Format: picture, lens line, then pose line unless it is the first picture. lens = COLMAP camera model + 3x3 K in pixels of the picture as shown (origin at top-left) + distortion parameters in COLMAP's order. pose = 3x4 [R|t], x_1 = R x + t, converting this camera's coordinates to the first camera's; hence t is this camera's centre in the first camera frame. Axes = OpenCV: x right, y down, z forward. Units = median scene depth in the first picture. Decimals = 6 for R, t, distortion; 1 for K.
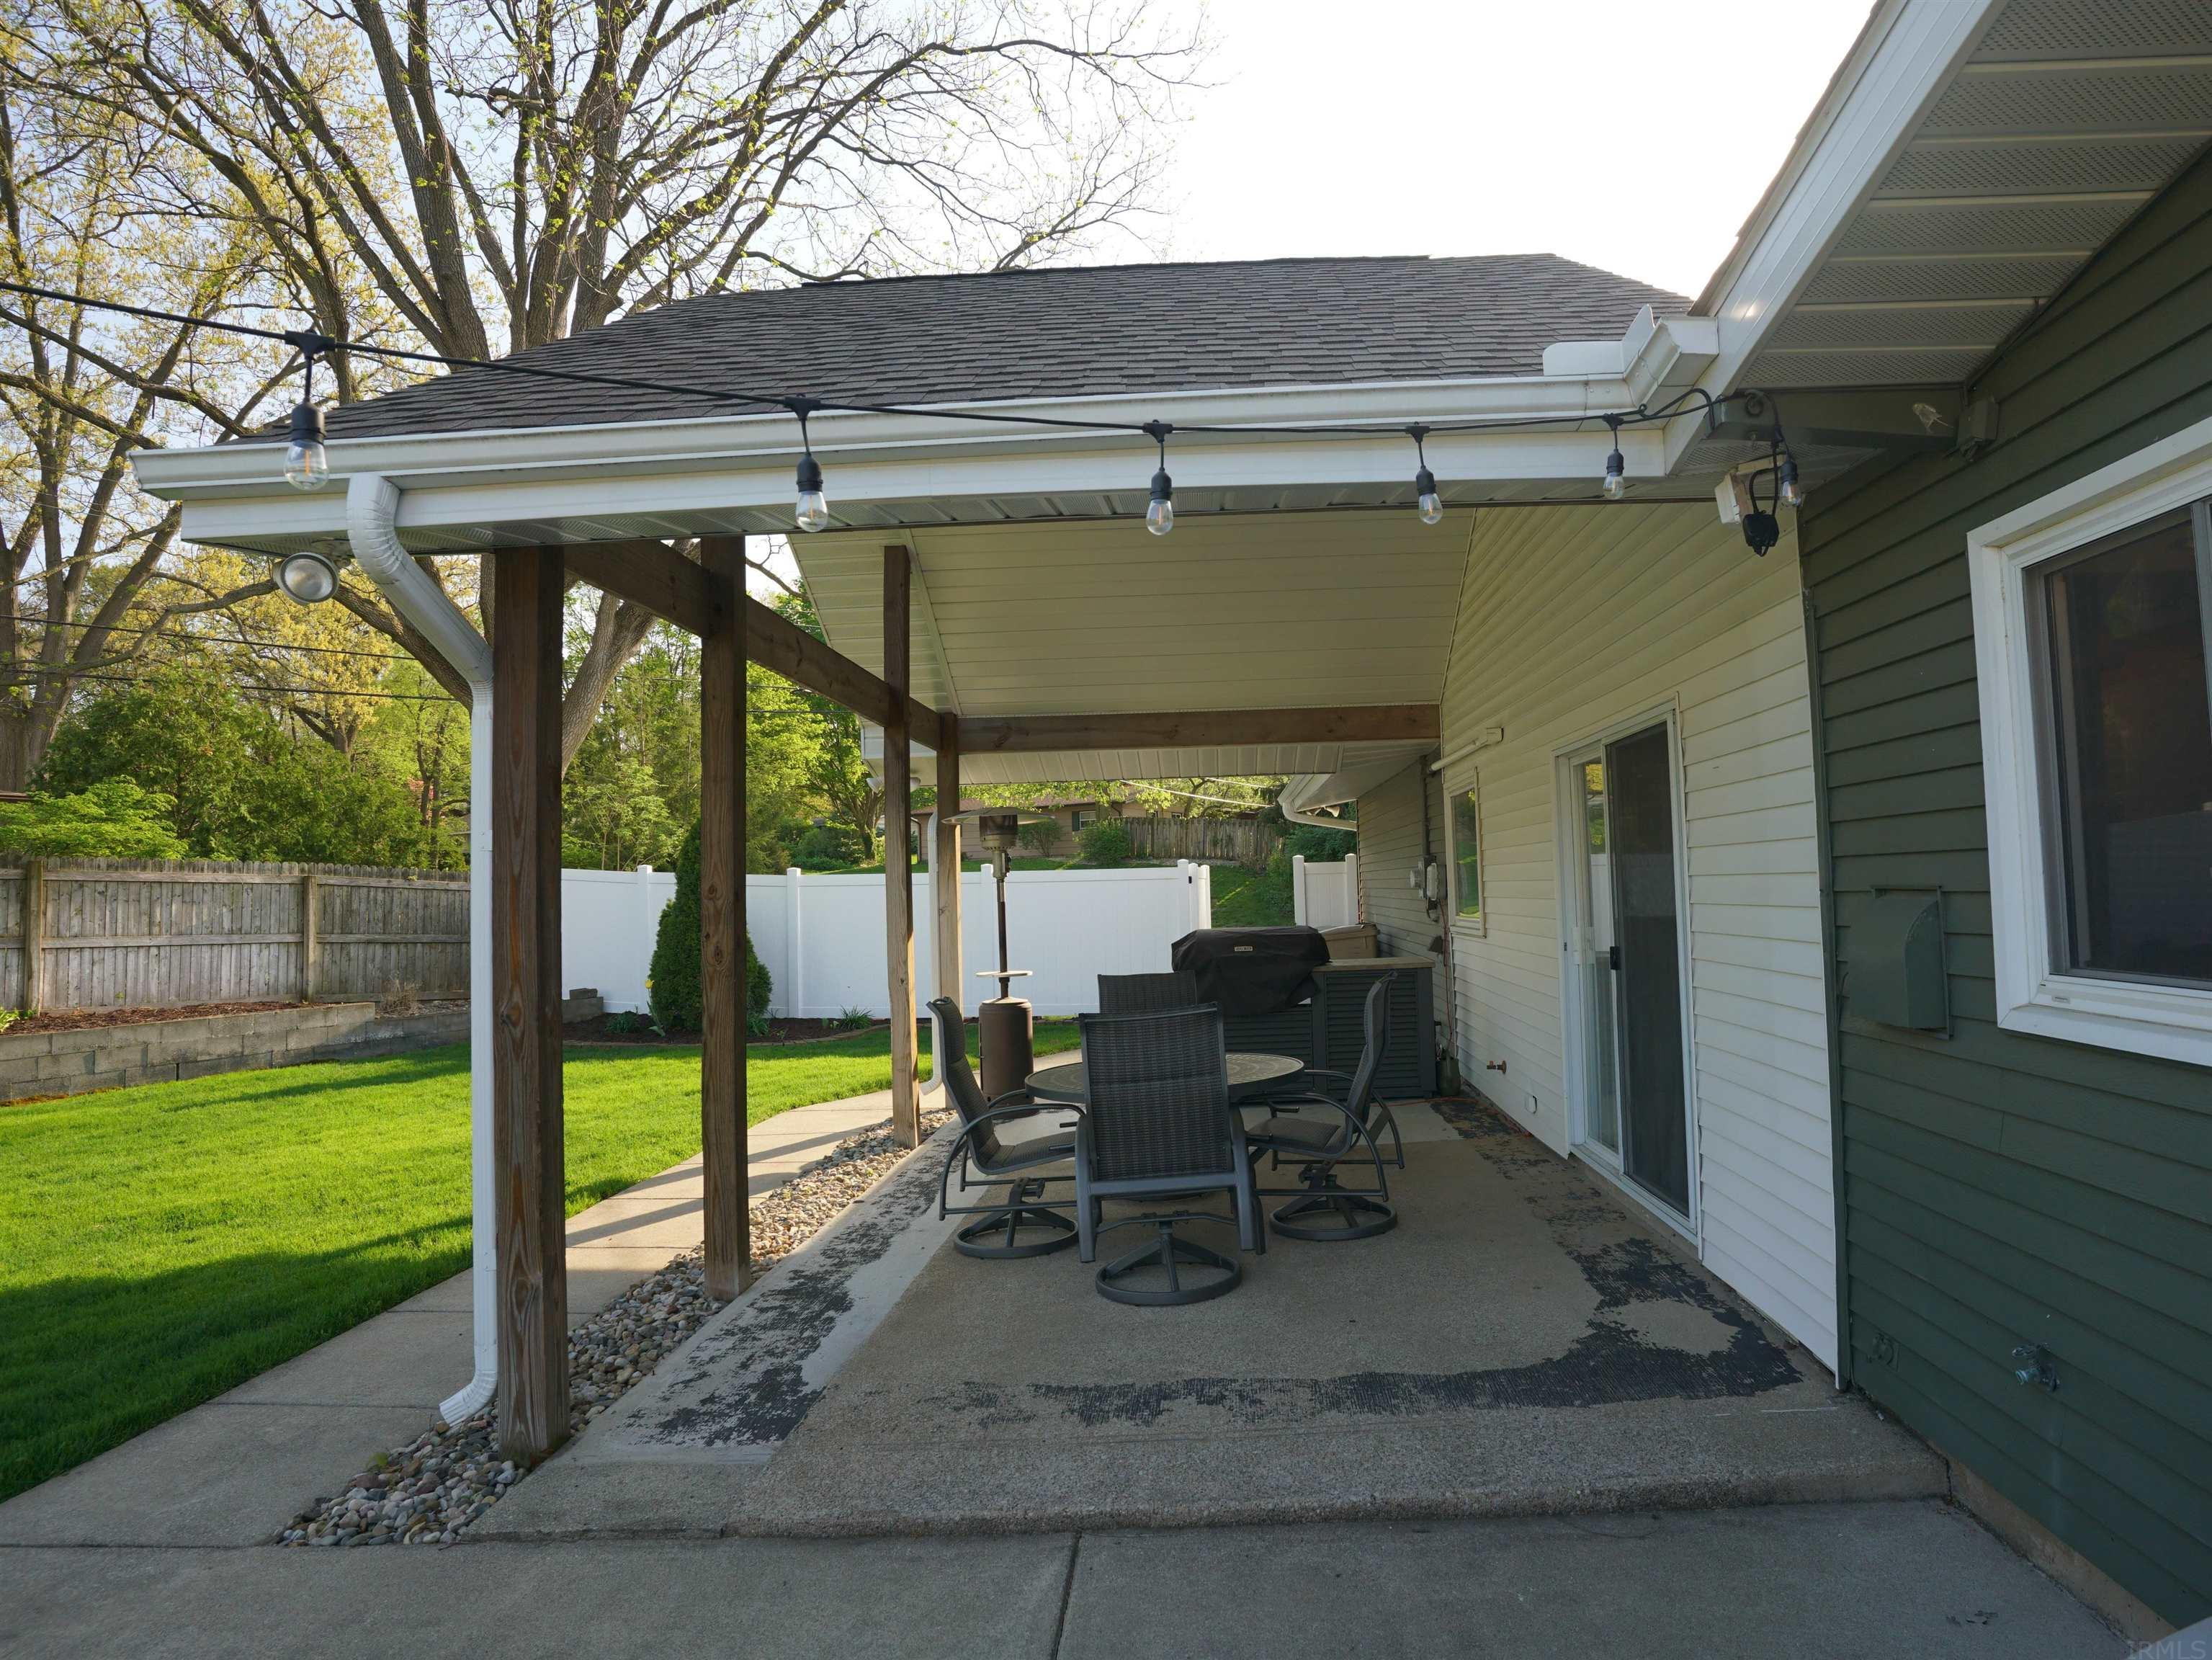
lens RADIAL K [[1204.0, 0, 1135.6], [0, 1204.0, 821.7], [0, 0, 1]] dist [-0.077309, 0.036499]
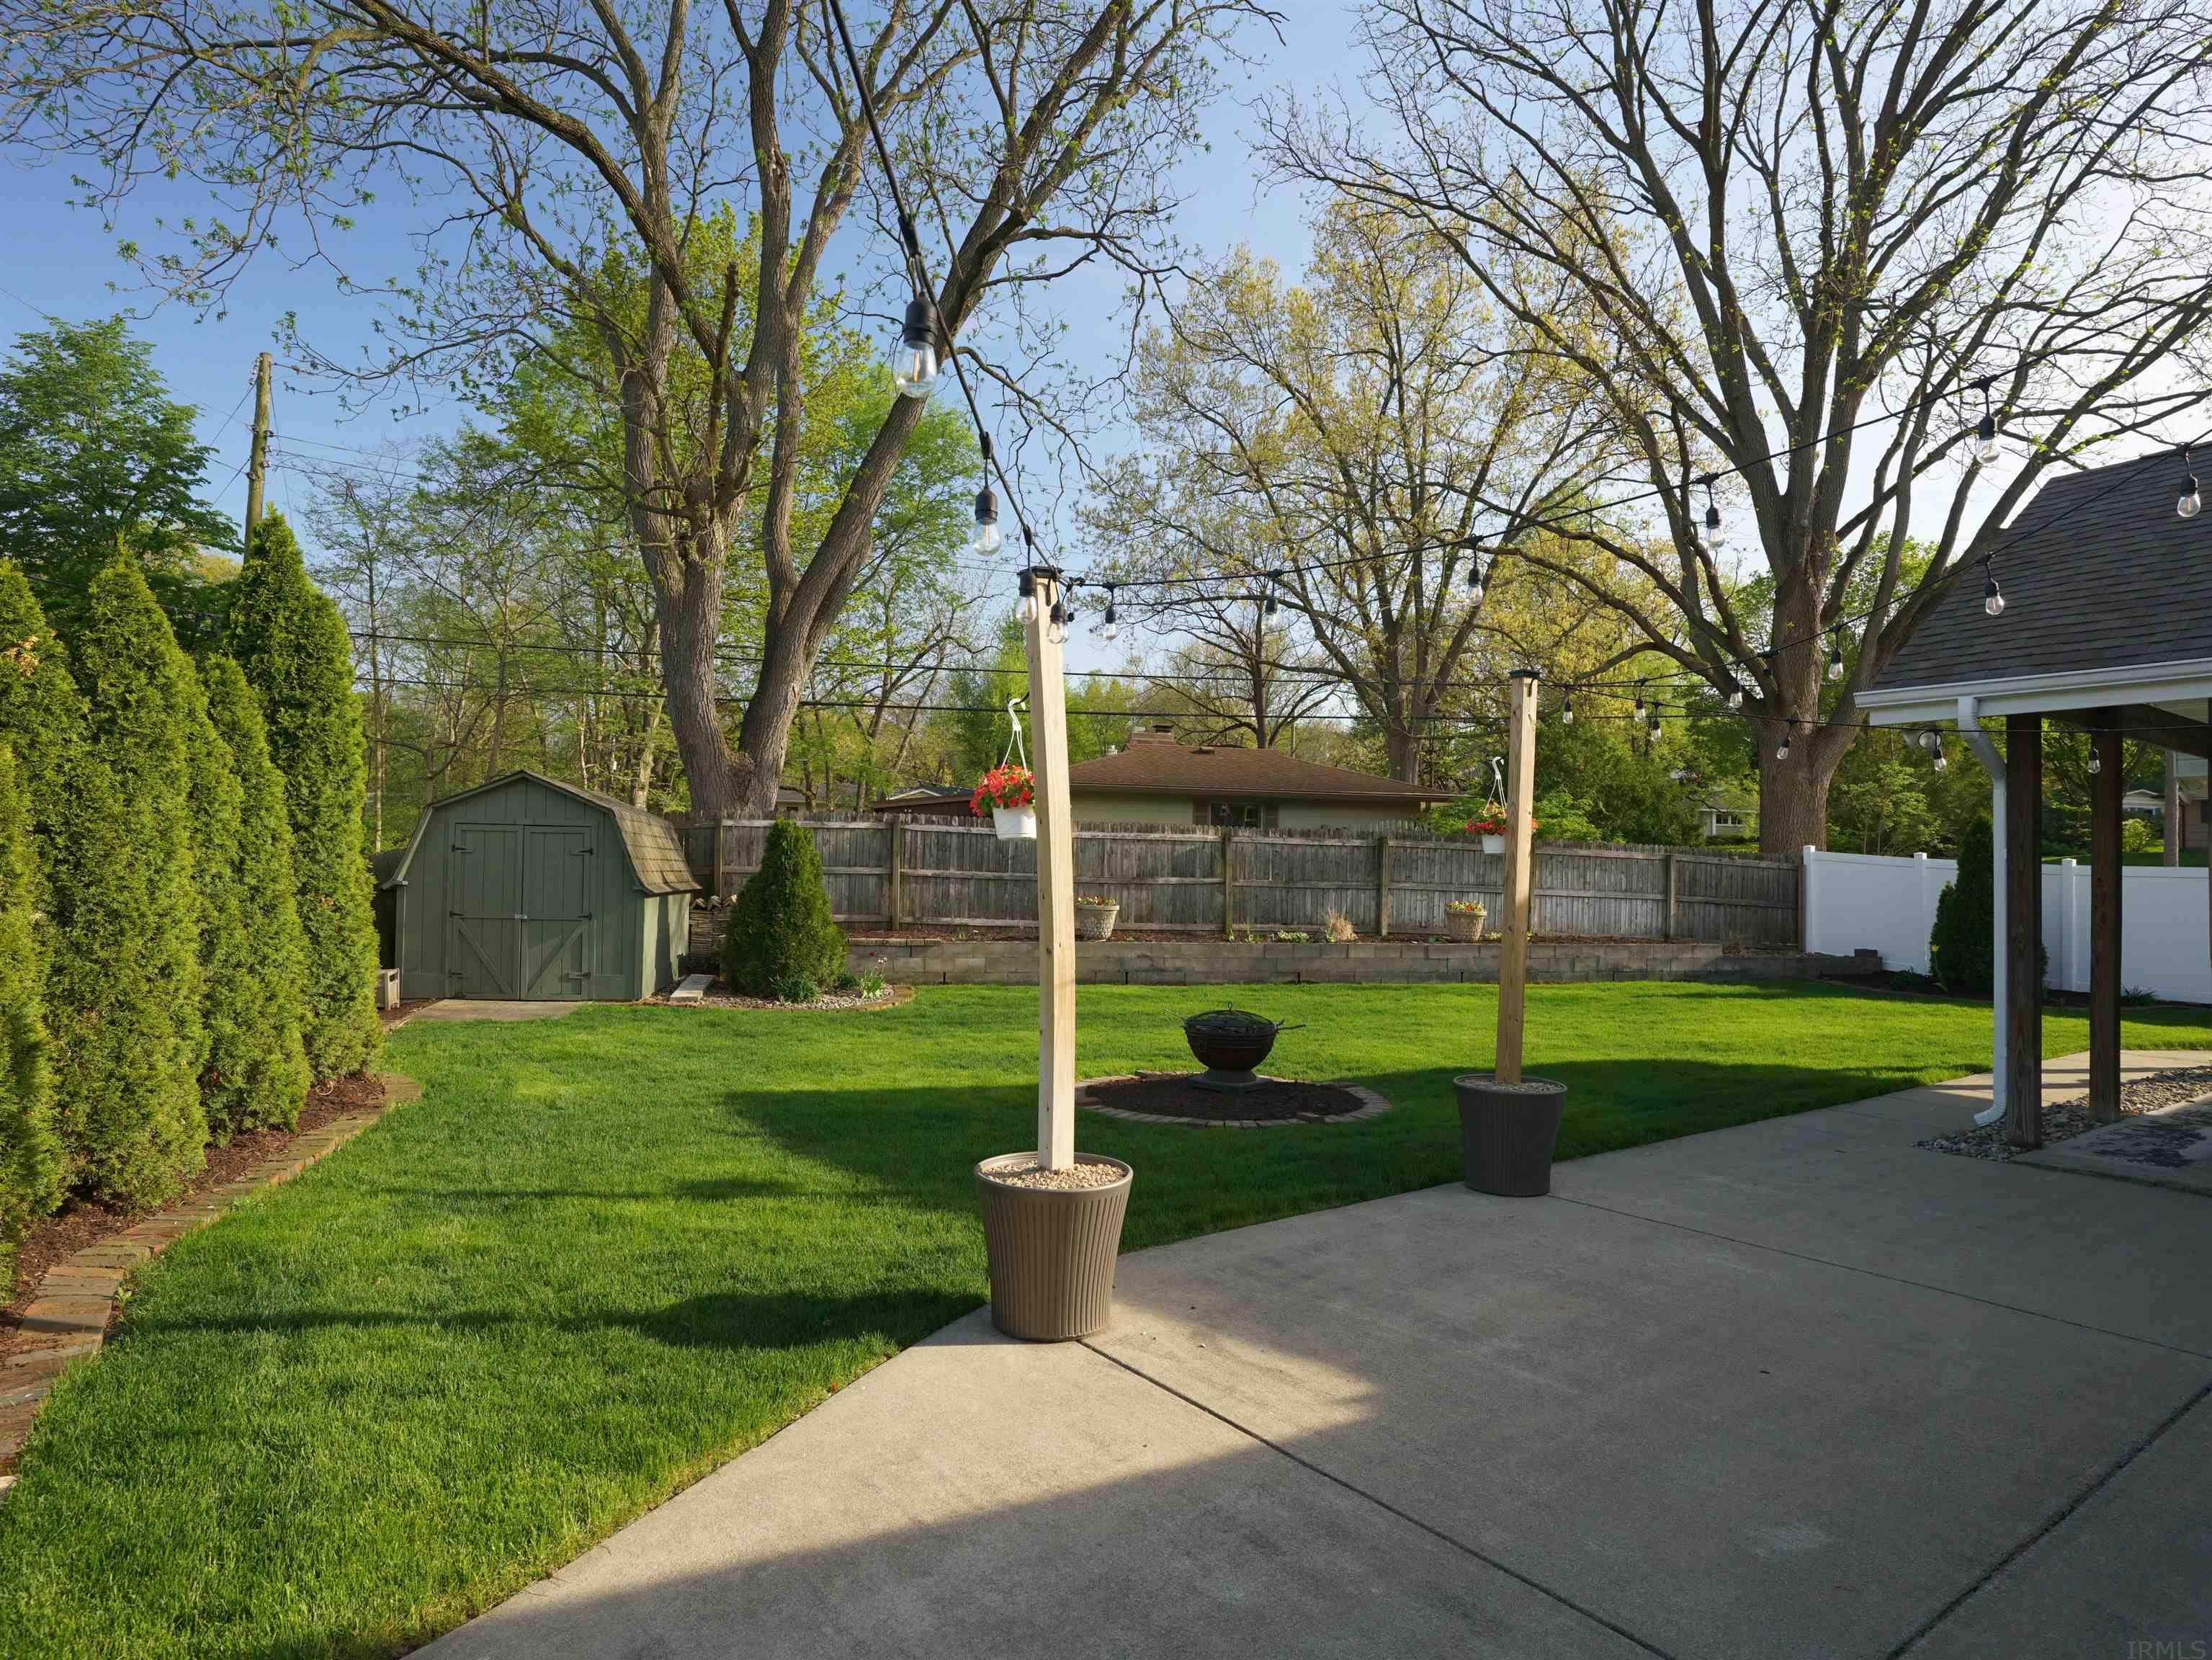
lens RADIAL K [[1204.0, 0, 1135.6], [0, 1204.0, 821.7], [0, 0, 1]] dist [-0.077309, 0.036499]
pose [[0.619490, 0.009506, -0.784947, 0.035183], [0.006308, 0.999834, 0.017087, -0.024143], [0.784979, -0.015537, 0.619328, -0.442771]]
